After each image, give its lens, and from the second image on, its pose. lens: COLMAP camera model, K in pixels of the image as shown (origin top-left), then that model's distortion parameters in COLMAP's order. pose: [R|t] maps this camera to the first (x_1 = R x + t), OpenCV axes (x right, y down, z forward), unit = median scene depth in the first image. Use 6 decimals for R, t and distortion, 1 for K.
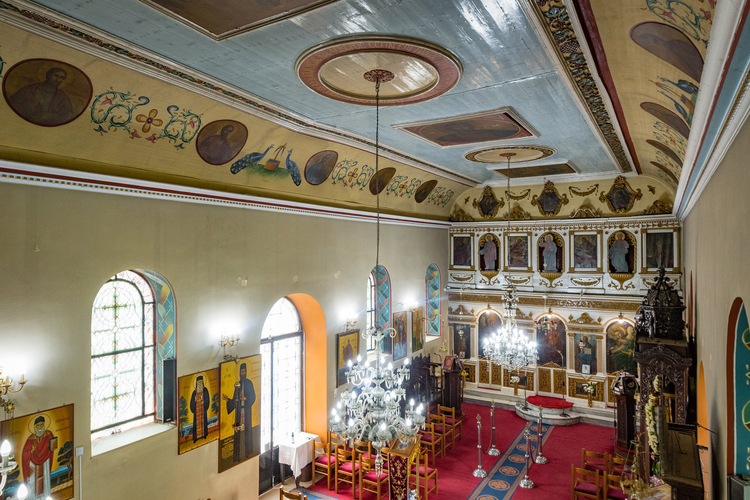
lens RADIAL K [[469.2, 0, 375.0], [0, 469.2, 243.8], [0, 0, 1]] dist [0.002837, 0.000962]
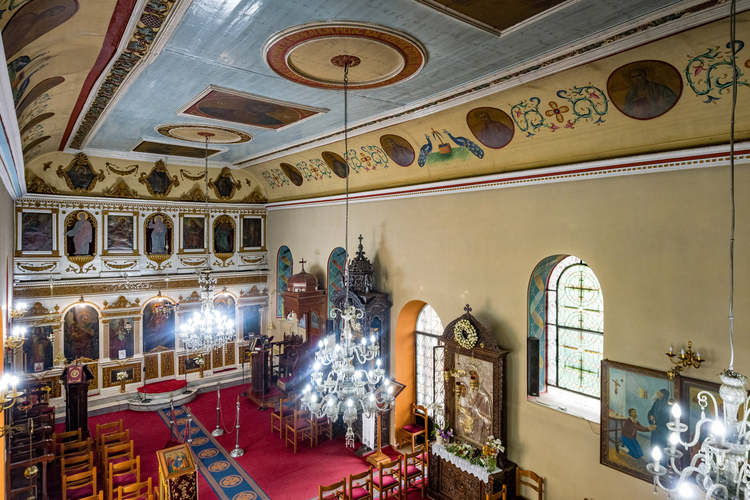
lens RADIAL K [[459.4, 0, 392.2], [0, 459.4, 237.2], [0, 0, 1]] dist [0.000934, 0.000446]
pose [[0.329992, -0.002992, 0.943979, -0.370802], [-0.021480, 0.999712, 0.010678, 0.004492], [-0.943739, -0.023801, 0.329833, 0.234781]]
